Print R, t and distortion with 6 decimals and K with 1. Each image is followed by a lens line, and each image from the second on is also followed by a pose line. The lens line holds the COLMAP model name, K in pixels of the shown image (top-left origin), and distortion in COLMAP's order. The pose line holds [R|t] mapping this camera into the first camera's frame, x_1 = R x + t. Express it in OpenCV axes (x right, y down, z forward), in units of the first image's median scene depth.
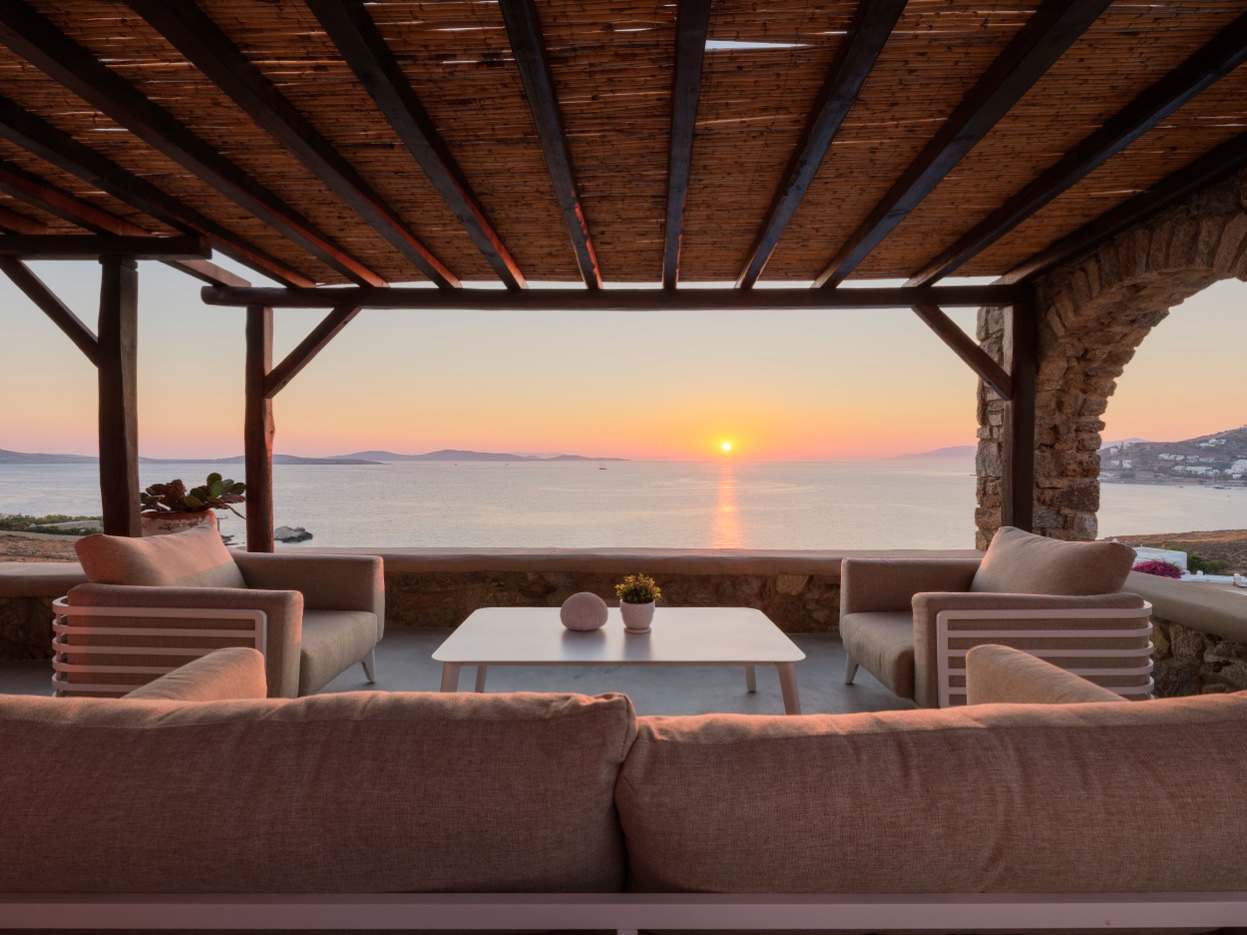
lens RADIAL K [[614.0, 0, 667.3], [0, 614.0, 464.3], [0, 0, 1]] dist [-0.002096, -0.000779]
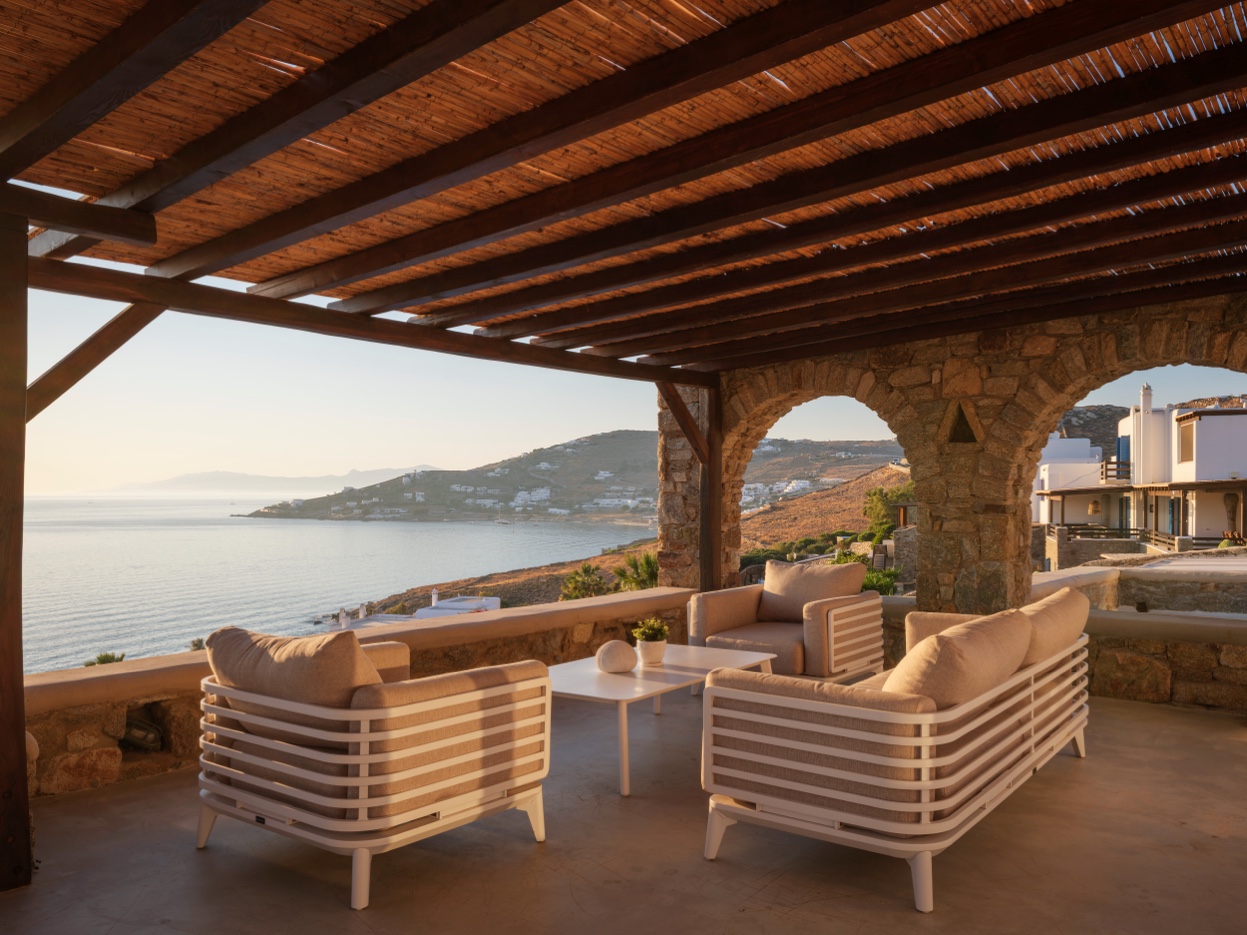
lens RADIAL K [[949.3, 0, 670.1], [0, 949.3, 471.8], [0, 0, 1]] dist [0.029233, -0.047913]
pose [[0.586369, 0.013214, 0.809936, -1.030633], [0.008022, 0.999723, -0.022118, -0.043082], [-0.810004, 0.019467, 0.586101, -0.079640]]
